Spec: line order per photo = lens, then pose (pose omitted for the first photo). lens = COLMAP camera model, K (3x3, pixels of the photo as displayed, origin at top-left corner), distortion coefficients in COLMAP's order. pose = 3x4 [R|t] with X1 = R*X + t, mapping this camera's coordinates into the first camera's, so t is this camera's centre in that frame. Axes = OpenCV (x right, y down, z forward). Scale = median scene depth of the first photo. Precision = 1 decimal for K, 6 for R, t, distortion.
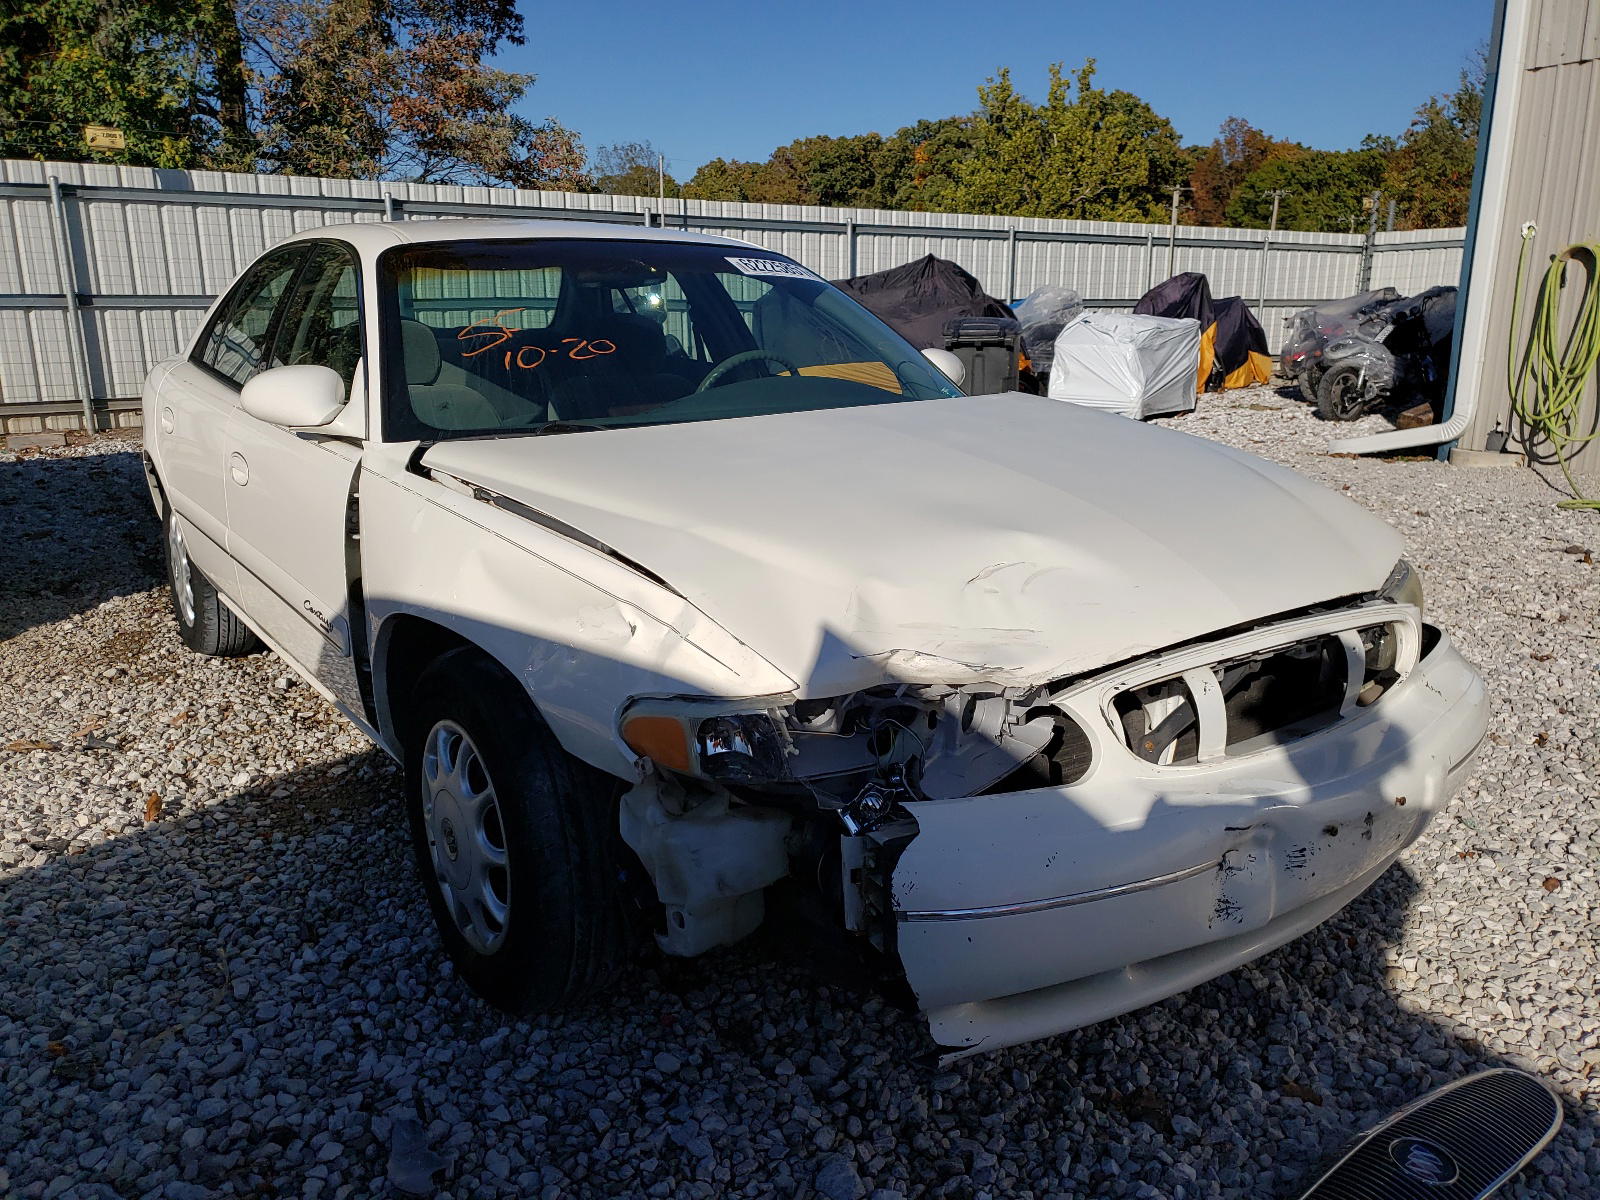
lens RADIAL K [[1223.8, 0, 805.8], [0, 1223.8, 612.6], [0, 0, 1]] dist [0.010433, 0.024033]
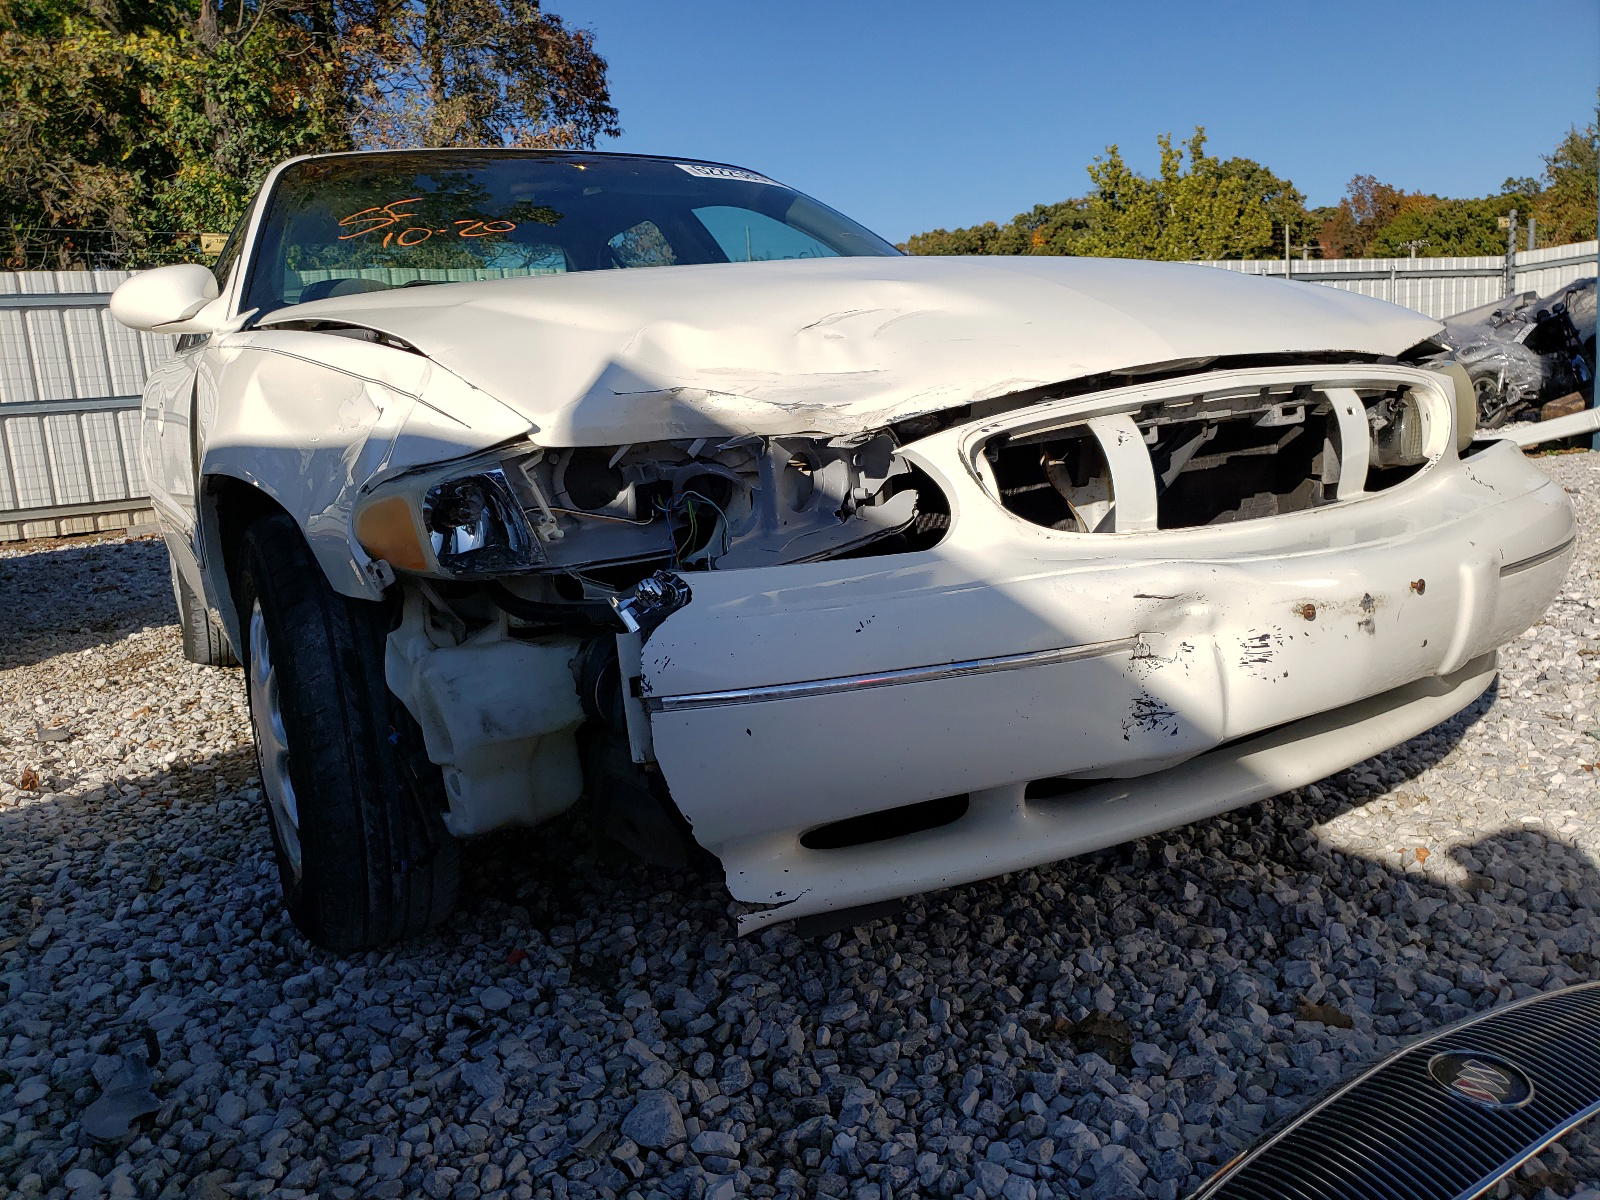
lens RADIAL K [[1223.8, 0, 801.9], [0, 1223.8, 597.0], [0, 0, 1]] dist [0.010433, 0.024033]
pose [[0.991618, -0.055103, -0.116866, 0.189236], [0.044550, 0.994848, -0.091065, 0.190272], [0.121282, 0.085095, 0.988964, 0.219909]]
